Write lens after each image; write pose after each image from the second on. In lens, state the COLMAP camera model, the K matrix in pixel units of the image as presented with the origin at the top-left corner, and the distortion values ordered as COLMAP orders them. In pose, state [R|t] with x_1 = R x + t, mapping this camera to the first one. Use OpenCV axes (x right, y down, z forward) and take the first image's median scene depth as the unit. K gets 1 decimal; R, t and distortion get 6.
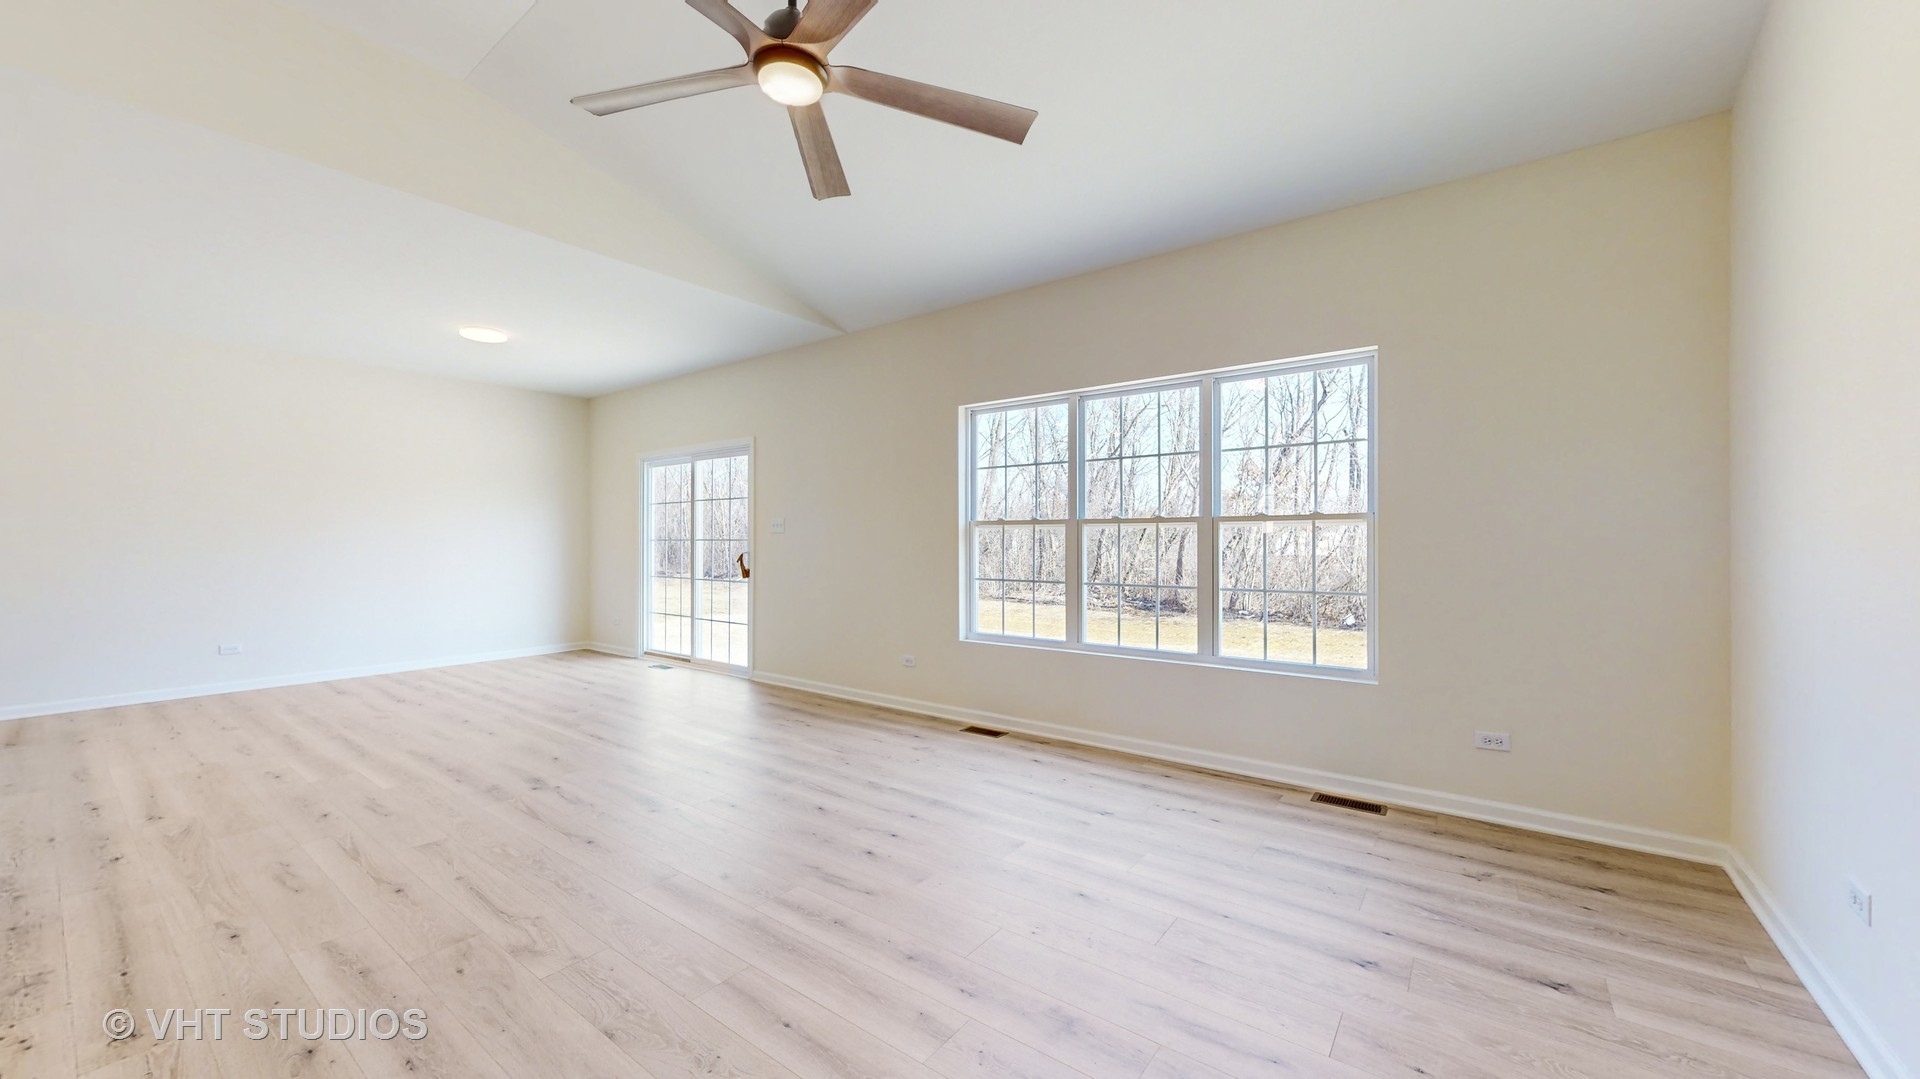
lens RADIAL K [[703.2, 0, 963.3], [0, 703.2, 538.1], [0, 0, 1]] dist [0.007710, 0.000015]
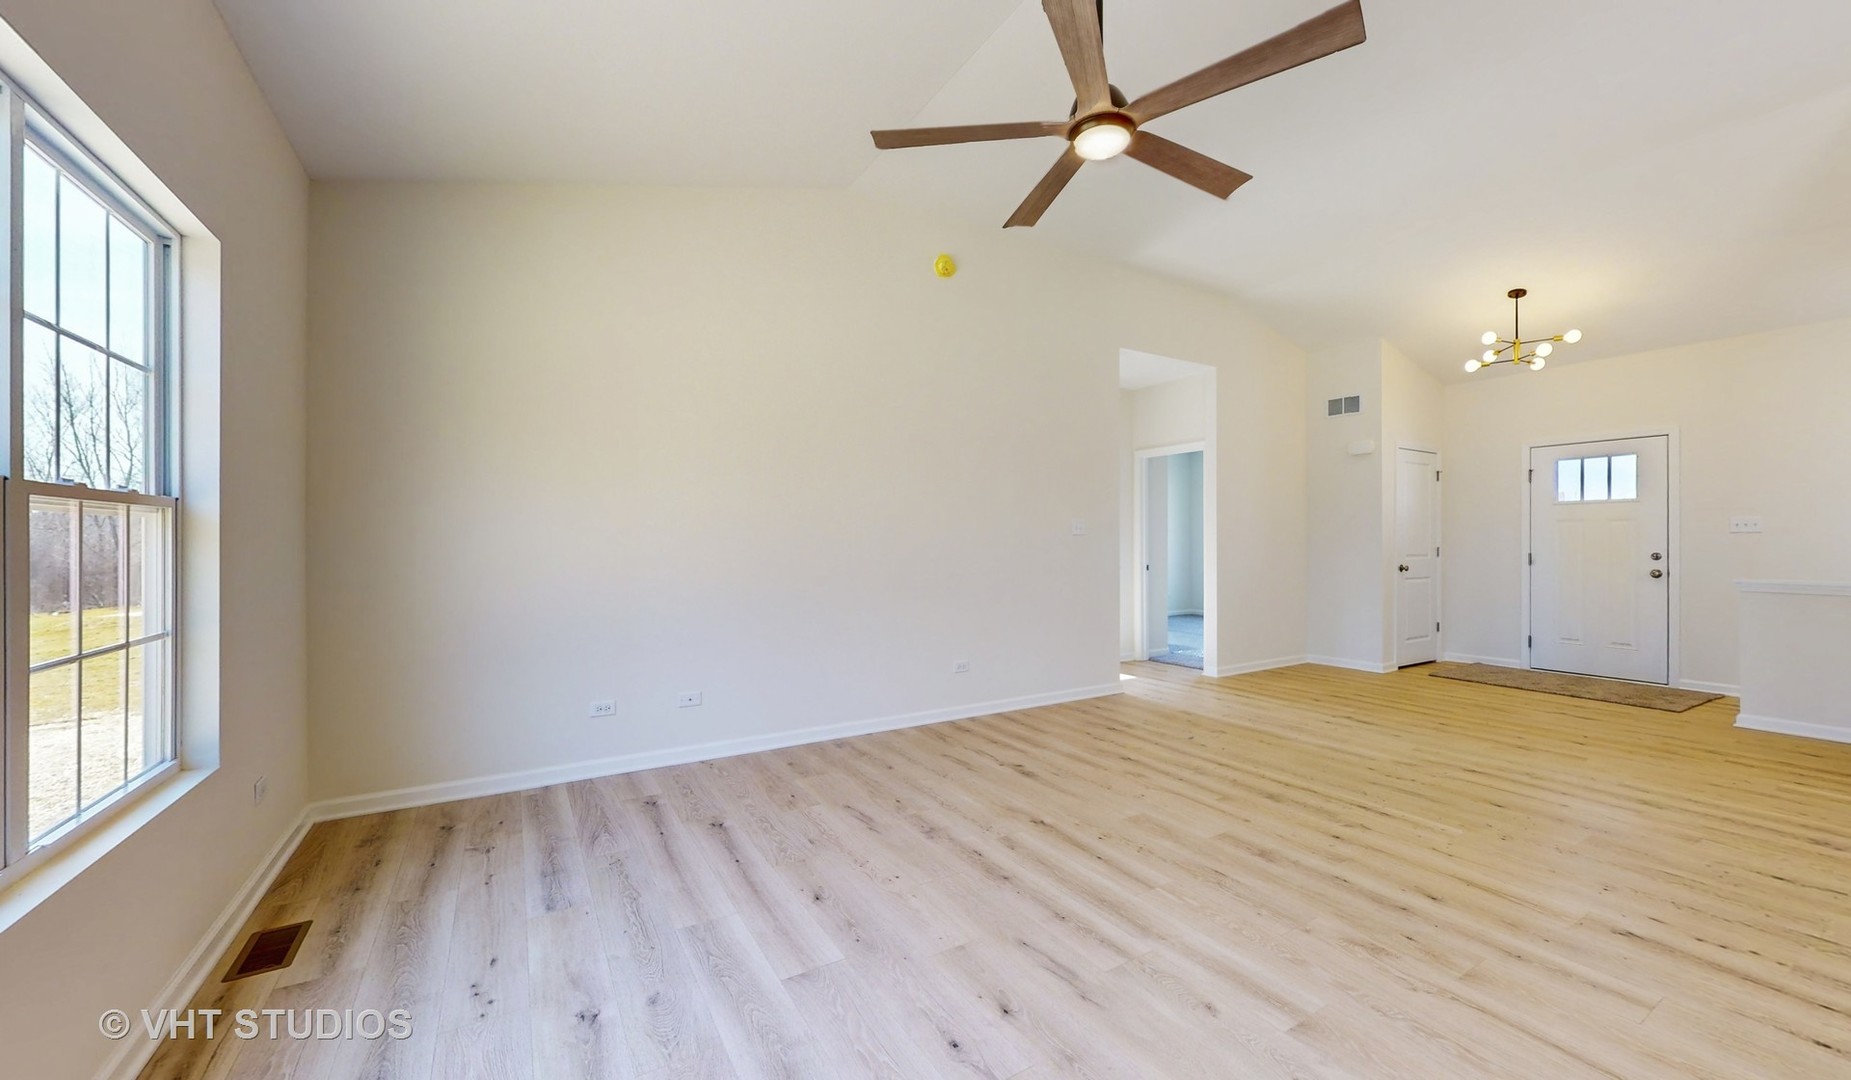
lens RADIAL K [[745.7, 0, 939.2], [0, 745.7, 540.4], [0, 0, 1]] dist [0.001050, 0.054378]
pose [[-0.927076, 0.000927, 0.374873, -0.373512], [-0.002462, 0.999960, -0.008561, 0.006641], [-0.374866, -0.008859, -0.927037, 1.841777]]
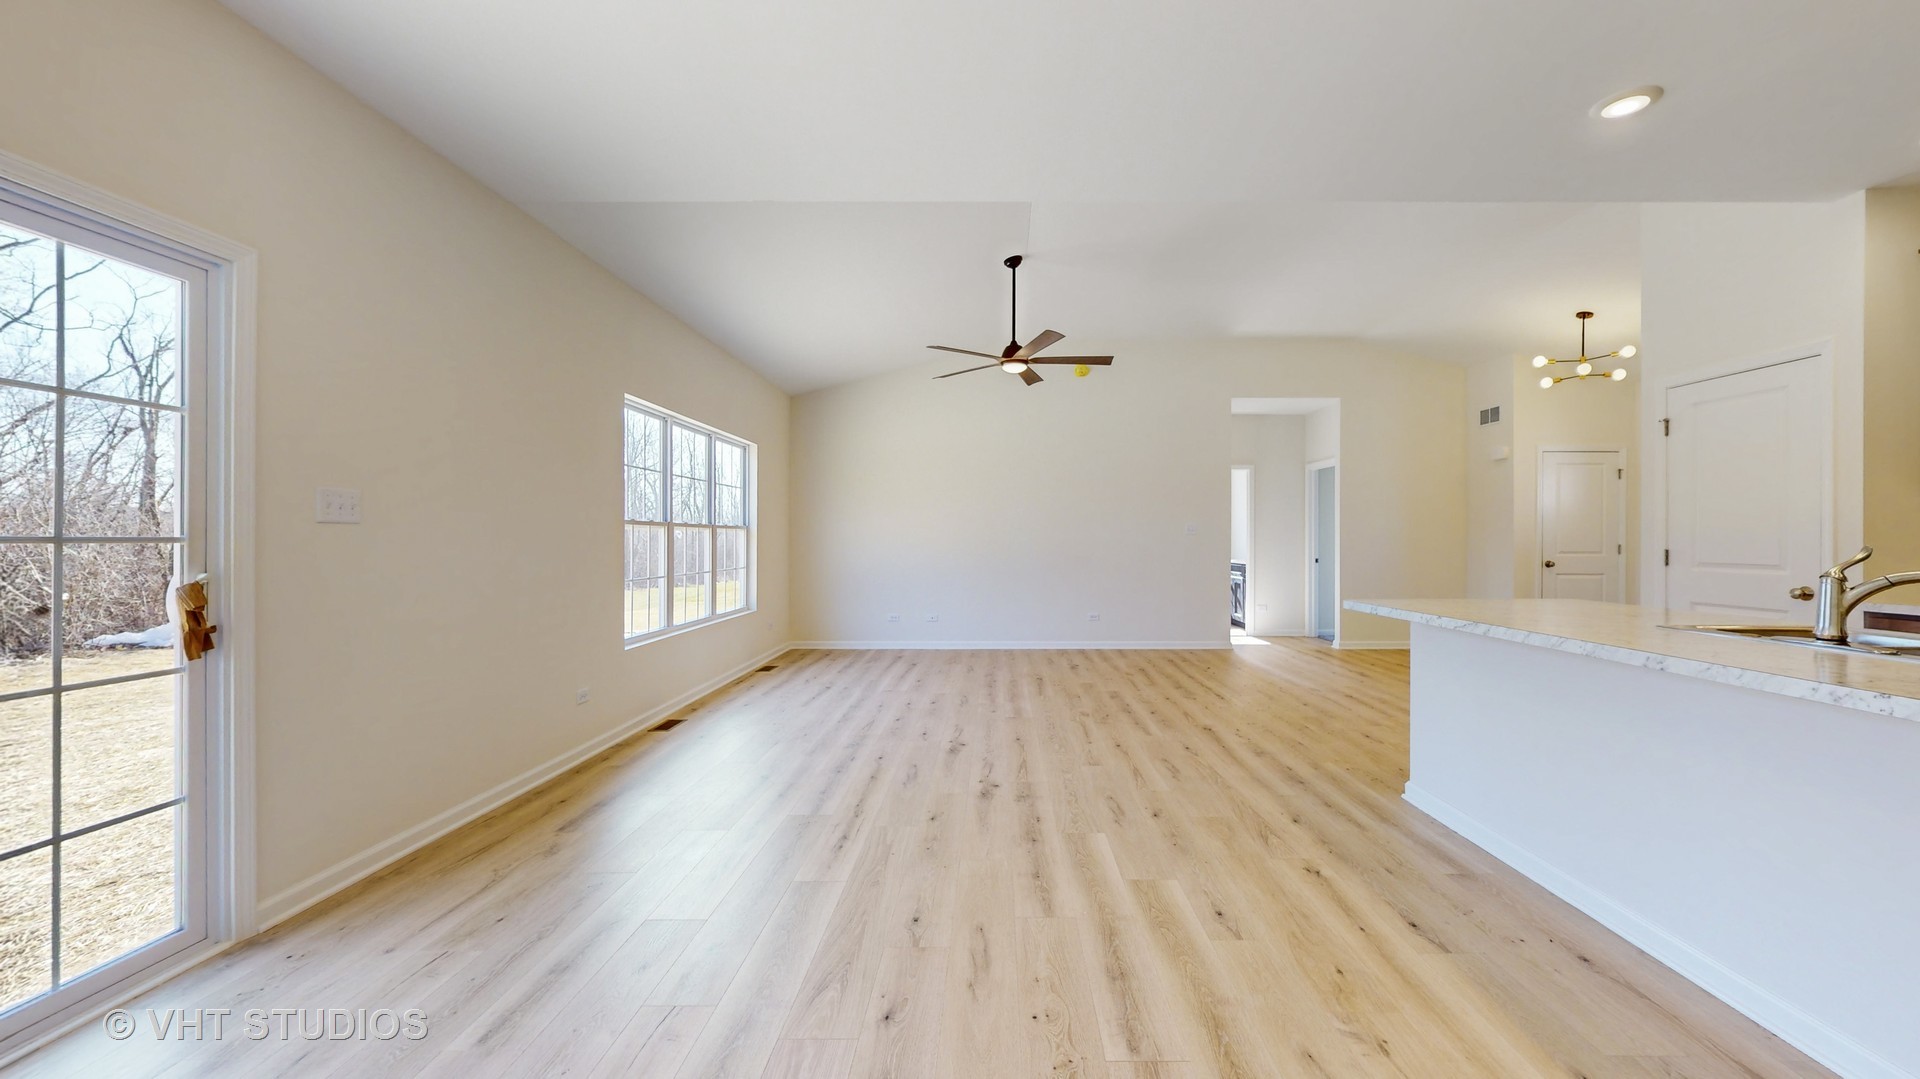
lens RADIAL K [[703.2, 0, 963.3], [0, 703.2, 538.1], [0, 0, 1]] dist [0.007710, 0.000015]
pose [[-0.559144, 0.001821, 0.829068, -1.884081], [-0.003239, 0.999985, -0.004380, 0.006407], [-0.829064, -0.005135, -0.559130, 2.134110]]
